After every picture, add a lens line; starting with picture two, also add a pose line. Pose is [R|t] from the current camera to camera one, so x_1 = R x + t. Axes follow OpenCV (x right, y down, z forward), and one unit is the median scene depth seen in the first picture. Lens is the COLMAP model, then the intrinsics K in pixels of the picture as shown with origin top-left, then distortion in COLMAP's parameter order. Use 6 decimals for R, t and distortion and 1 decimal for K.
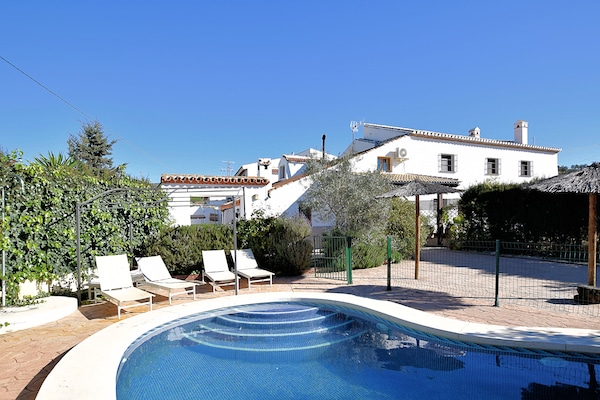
lens RADIAL K [[487.5, 0, 300.0], [0, 487.5, 200.0], [0, 0, 1]] dist [-0.032827, 0.006884]
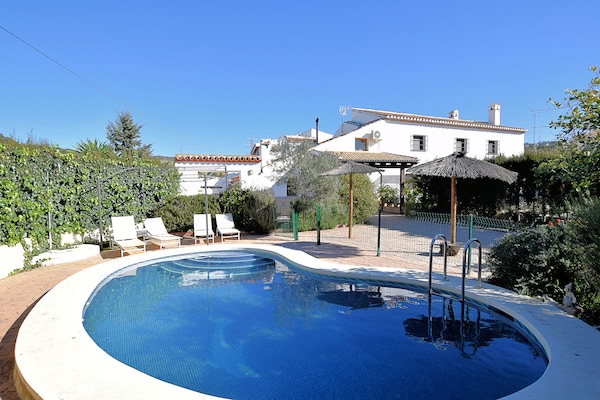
lens RADIAL K [[487.5, 0, 300.0], [0, 487.5, 200.0], [0, 0, 1]] dist [-0.032827, 0.006884]
pose [[0.992661, 0.010602, -0.120465, 0.251706], [-0.002748, 0.997870, 0.065173, -0.023172], [0.120900, -0.064364, 0.990576, -0.288507]]
